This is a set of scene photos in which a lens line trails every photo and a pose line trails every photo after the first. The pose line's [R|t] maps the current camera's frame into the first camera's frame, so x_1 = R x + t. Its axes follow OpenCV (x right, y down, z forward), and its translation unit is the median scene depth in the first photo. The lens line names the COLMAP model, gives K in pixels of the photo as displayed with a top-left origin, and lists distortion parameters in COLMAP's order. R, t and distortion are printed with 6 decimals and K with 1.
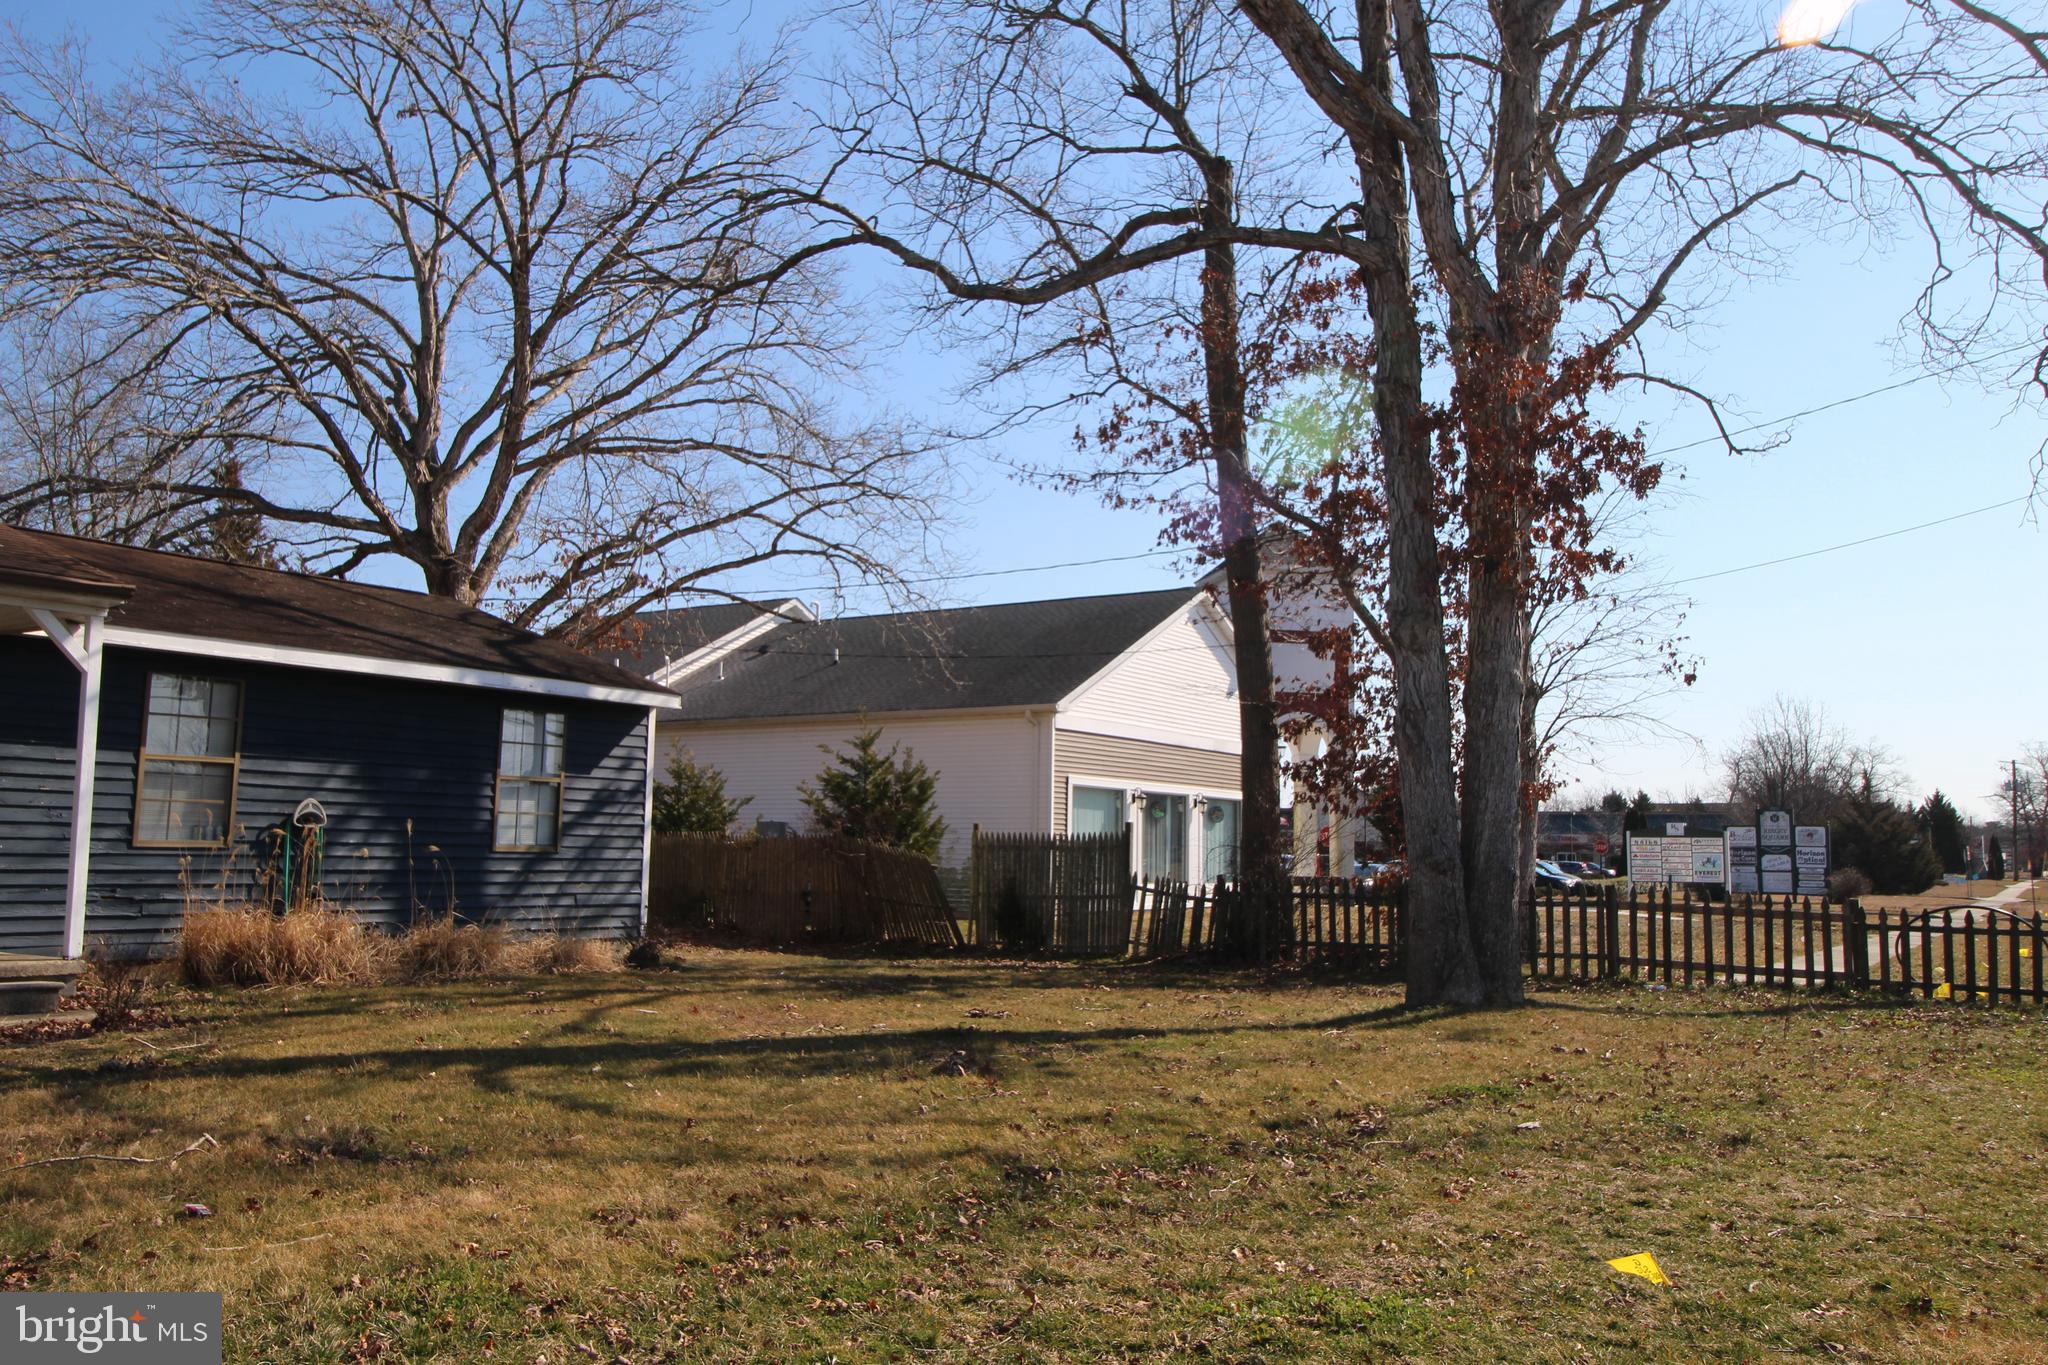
lens RADIAL K [[1608.4, 0, 1020.0], [0, 1608.4, 647.9], [0, 0, 1]] dist [0.019549, -0.016086]
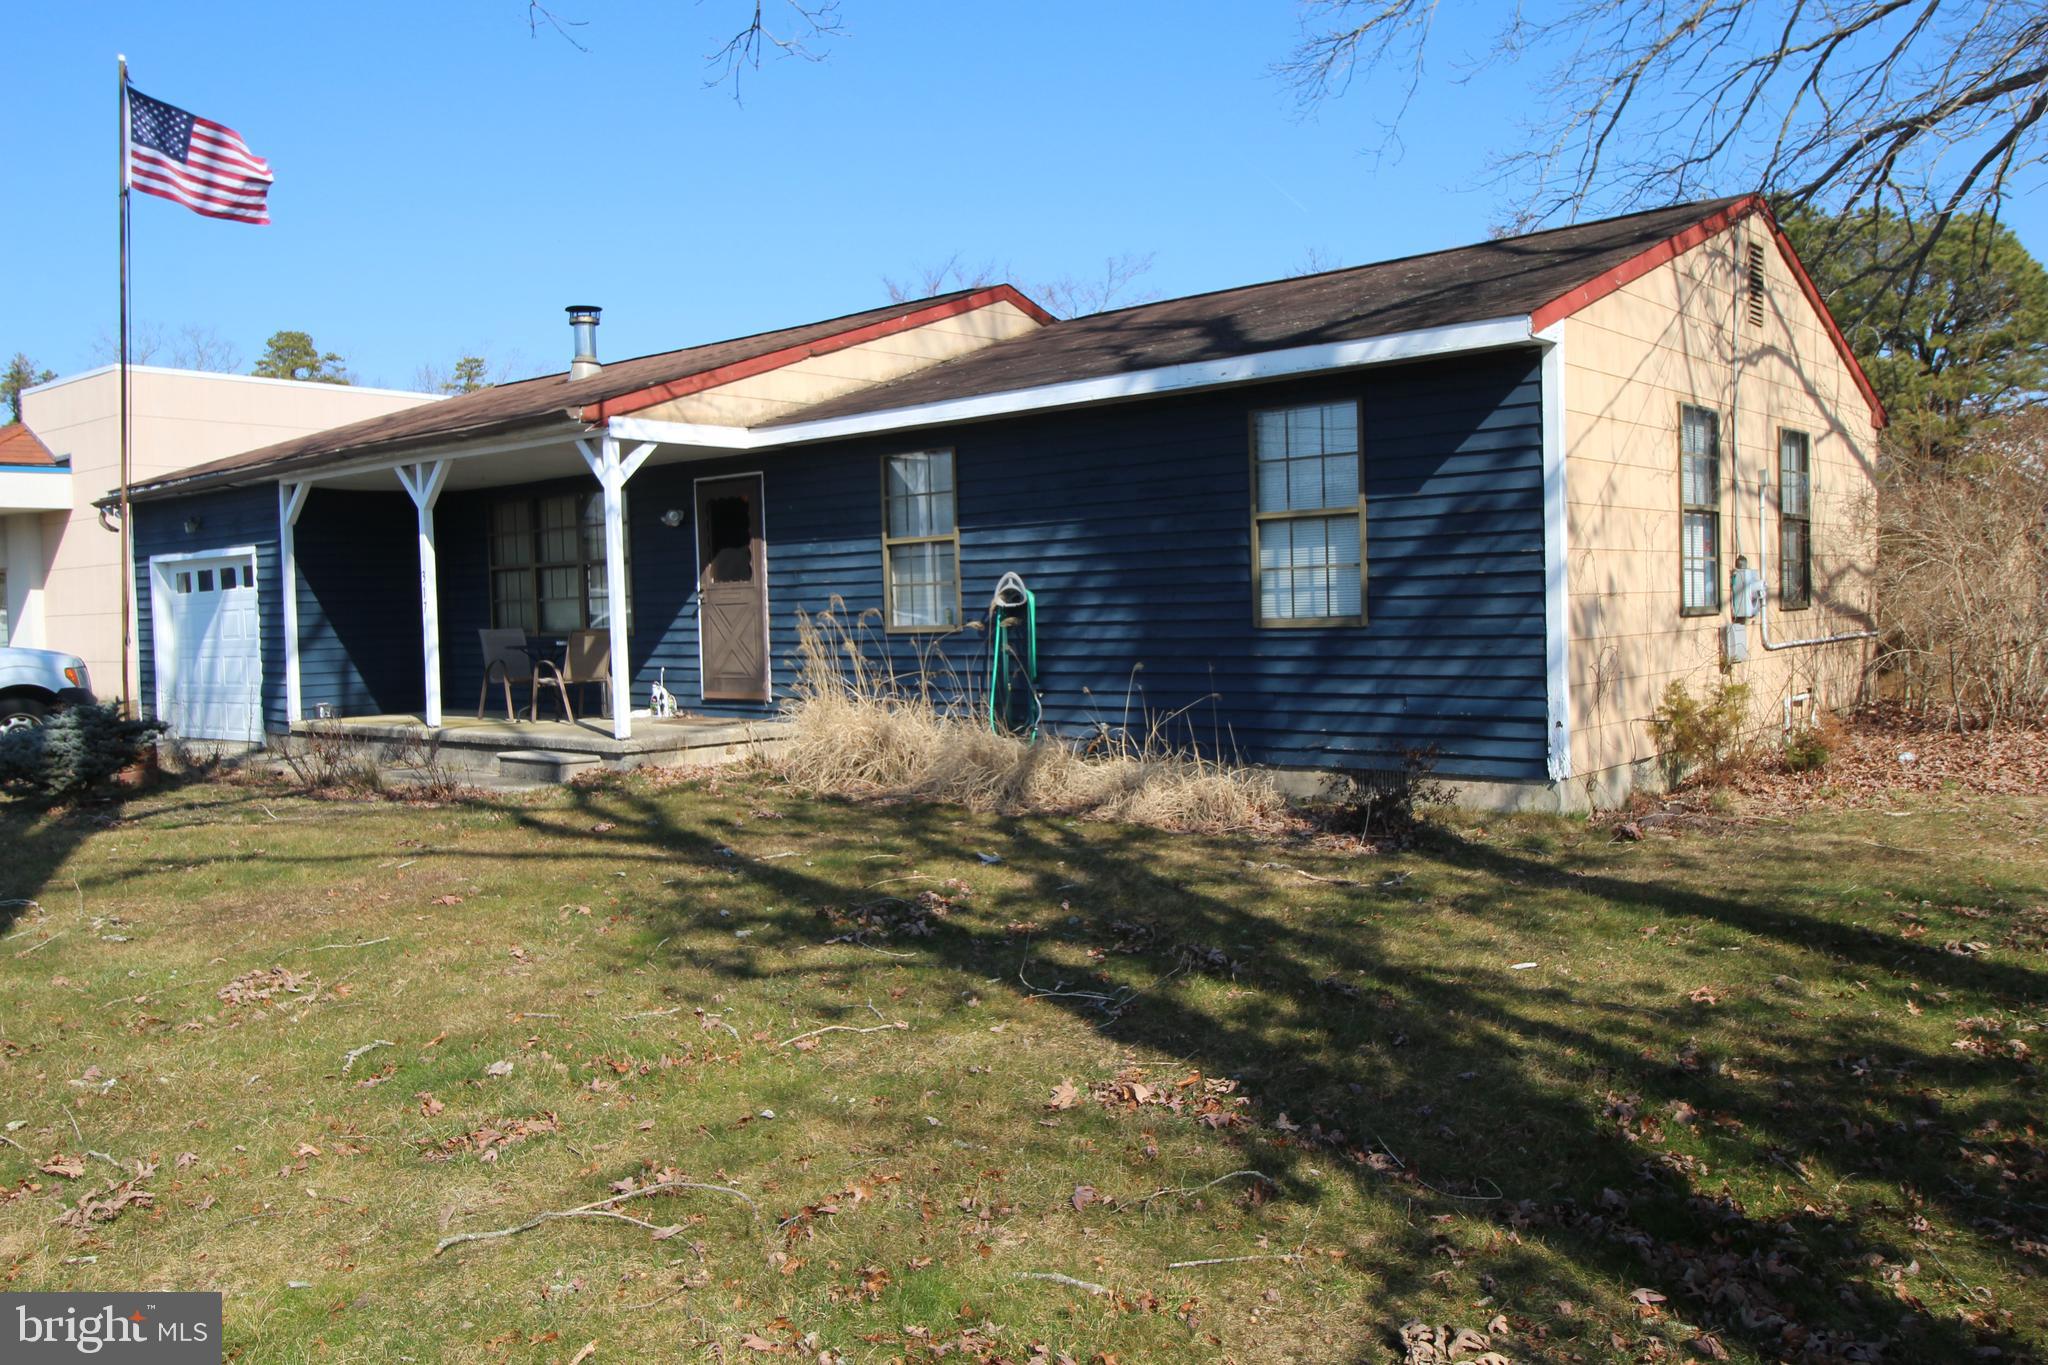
lens RADIAL K [[1557.8, 0, 1032.5], [0, 1557.8, 649.7], [0, 0, 1]] dist [0.009122, -0.005352]
pose [[-0.110733, 0.018077, -0.993686, 0.285668], [0.156841, 0.987624, 0.000489, 0.106102], [0.981397, -0.155796, -0.112198, 0.865044]]
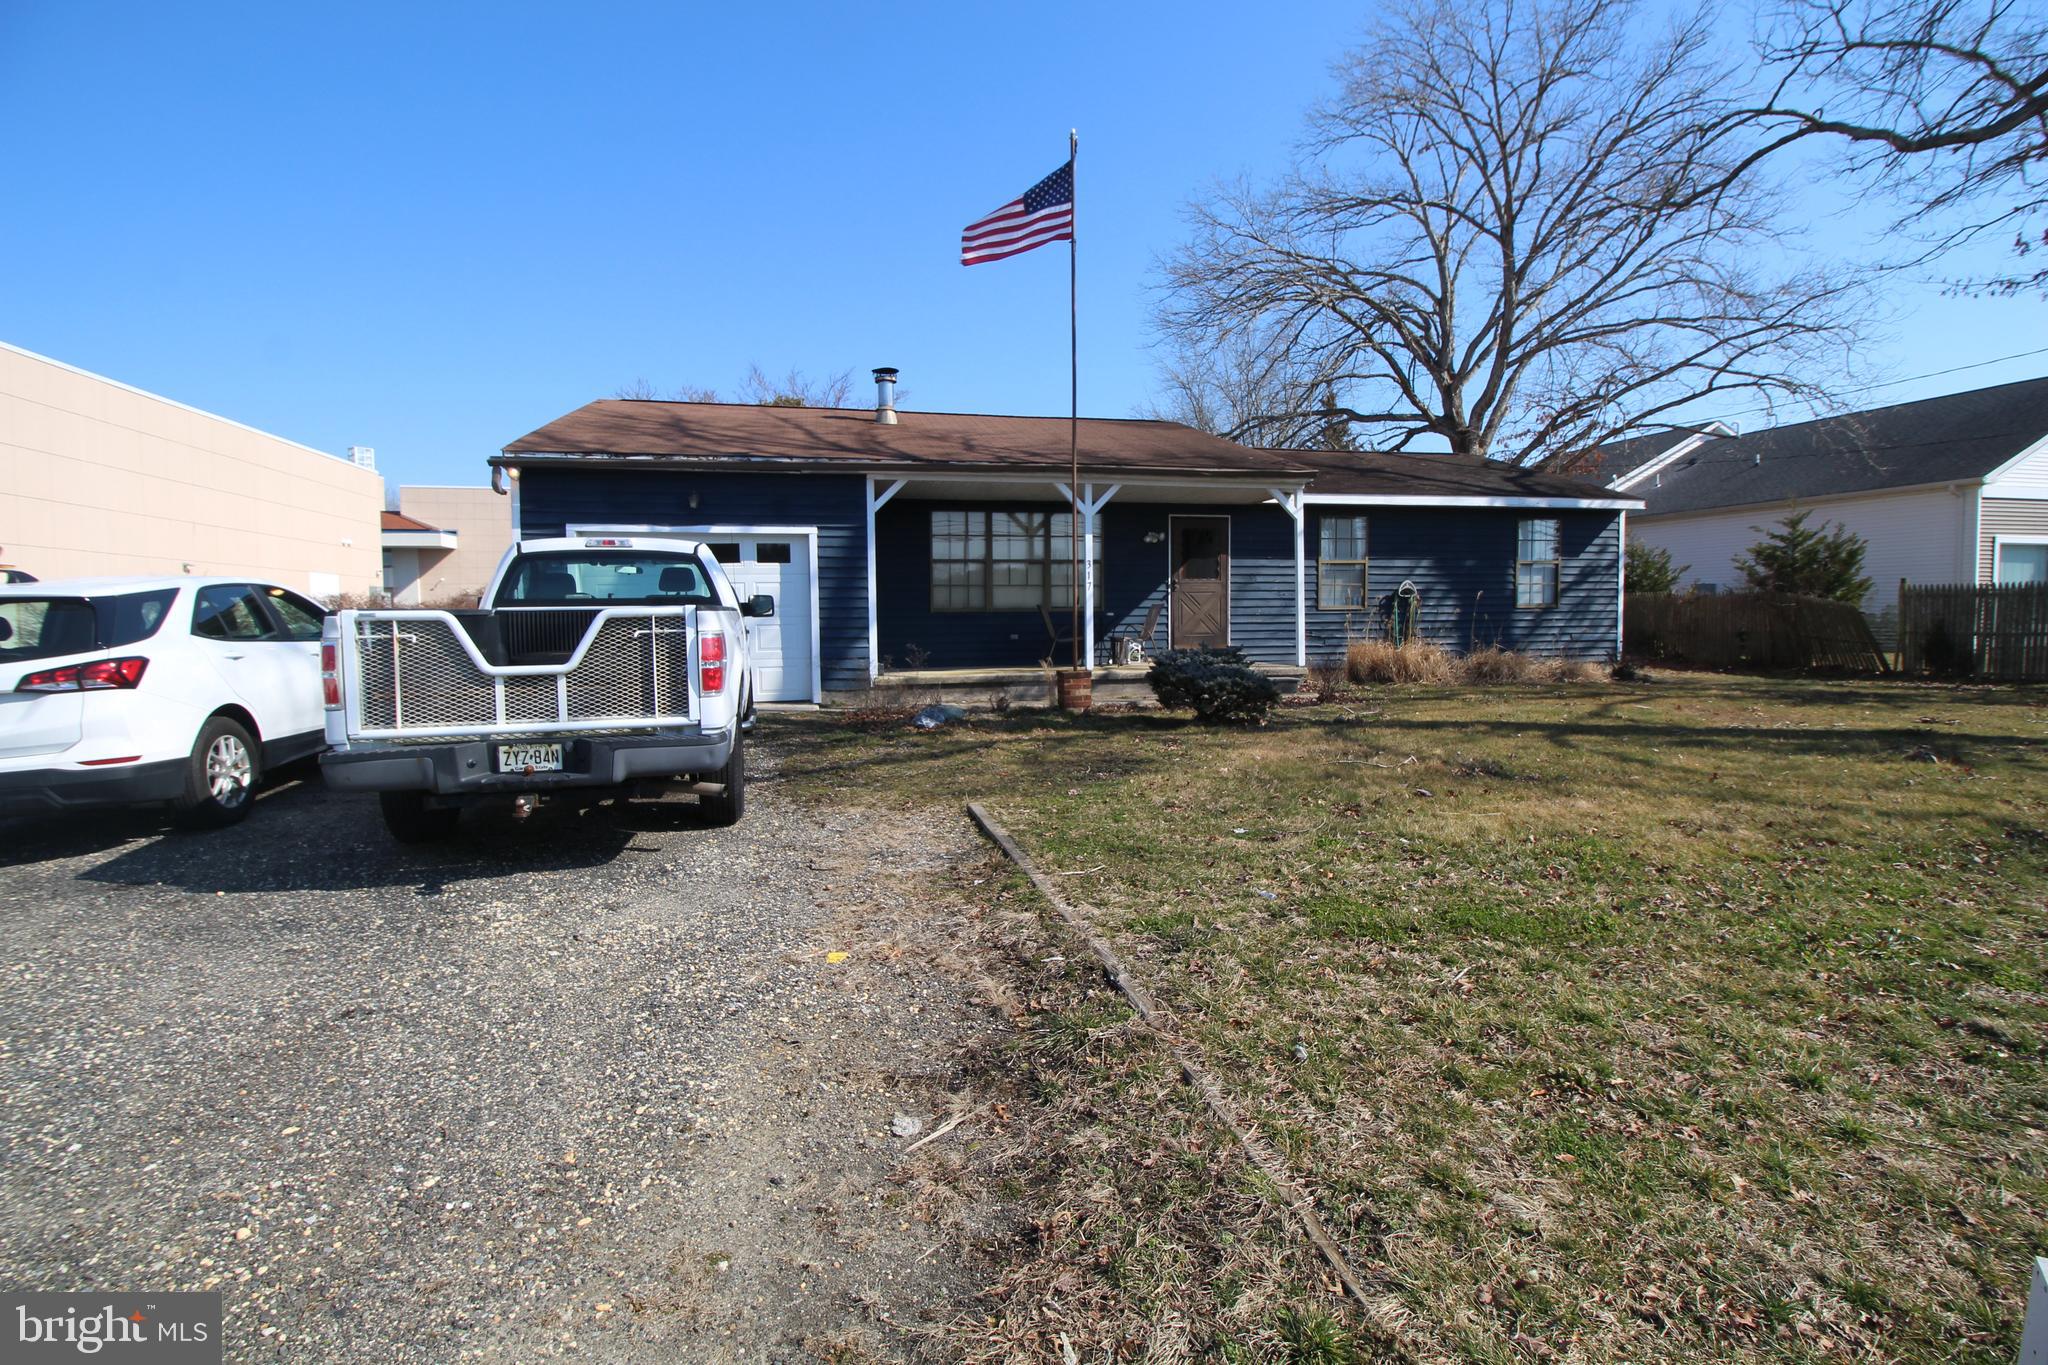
lens RADIAL K [[946.5, 0, 1020.9], [0, 946.5, 663.5], [0, 0, 1]] dist [-0.001497, -0.011994]
pose [[0.721111, 0.014246, -0.692673, -0.022210], [0.110043, 0.984741, 0.134814, -0.002191], [0.684025, -0.173440, 0.708540, -0.027670]]
